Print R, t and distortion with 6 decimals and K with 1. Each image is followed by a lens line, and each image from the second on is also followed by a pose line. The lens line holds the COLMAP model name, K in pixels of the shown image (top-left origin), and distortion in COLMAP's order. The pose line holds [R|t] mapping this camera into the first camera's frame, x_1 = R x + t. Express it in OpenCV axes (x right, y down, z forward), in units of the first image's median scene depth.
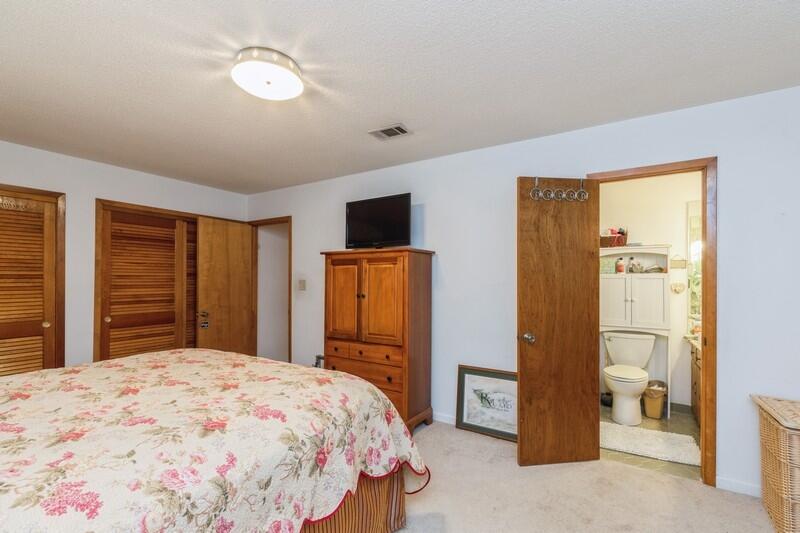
lens RADIAL K [[358.6, 0, 401.9], [0, 358.6, 274.3], [0, 0, 1]] dist [0.001747, 0.000243]
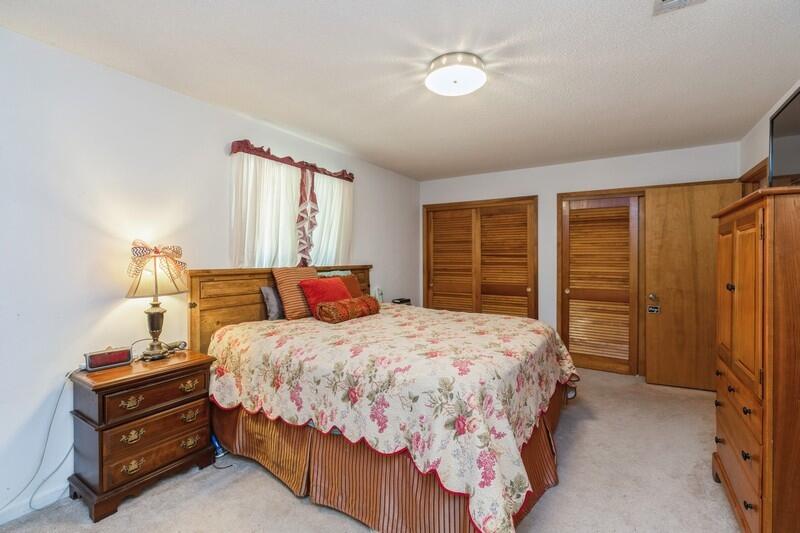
lens RADIAL K [[364.1, 0, 401.8], [0, 364.1, 257.2], [0, 0, 1]] dist [0.001656, 0.000157]
pose [[-0.007565, -0.001986, -0.999969, 0.462291], [0.010529, 0.999942, -0.002065, 0.008909], [0.999916, -0.010544, -0.007544, 0.507599]]
